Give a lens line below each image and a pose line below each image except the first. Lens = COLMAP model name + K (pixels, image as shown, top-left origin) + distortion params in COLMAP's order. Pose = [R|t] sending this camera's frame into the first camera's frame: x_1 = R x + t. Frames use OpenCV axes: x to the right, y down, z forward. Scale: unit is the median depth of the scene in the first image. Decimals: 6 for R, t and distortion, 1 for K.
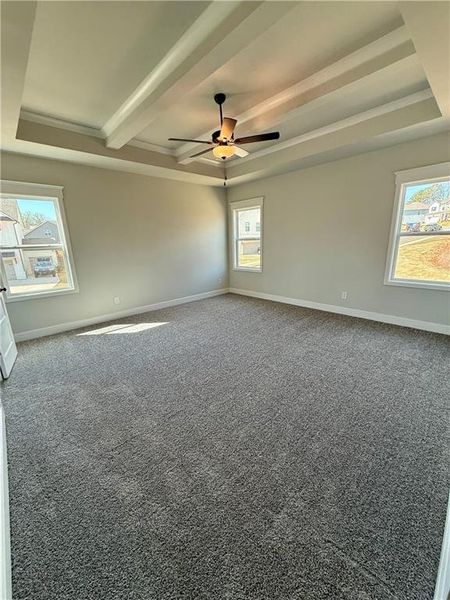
lens RADIAL K [[238.0, 0, 225.0], [0, 238.0, 300.0], [0, 0, 1]] dist [0.000492, -0.000005]
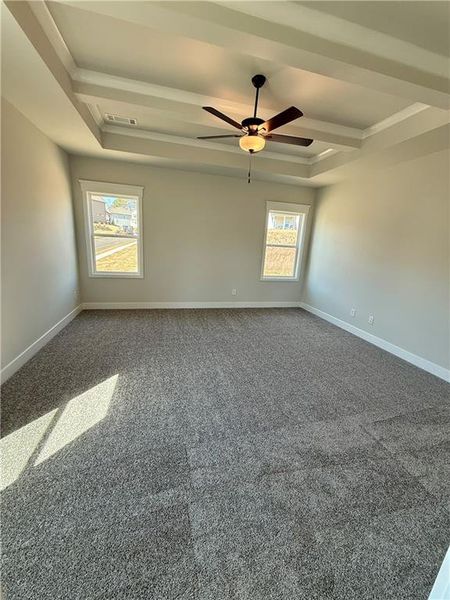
lens RADIAL K [[238.0, 0, 225.0], [0, 238.0, 300.0], [0, 0, 1]] dist [0.000492, -0.000005]
pose [[0.474686, -0.154707, 0.866452, -0.588775], [0.140317, 0.985142, 0.099026, -0.108687], [-0.868898, 0.074572, 0.489341, 0.466542]]
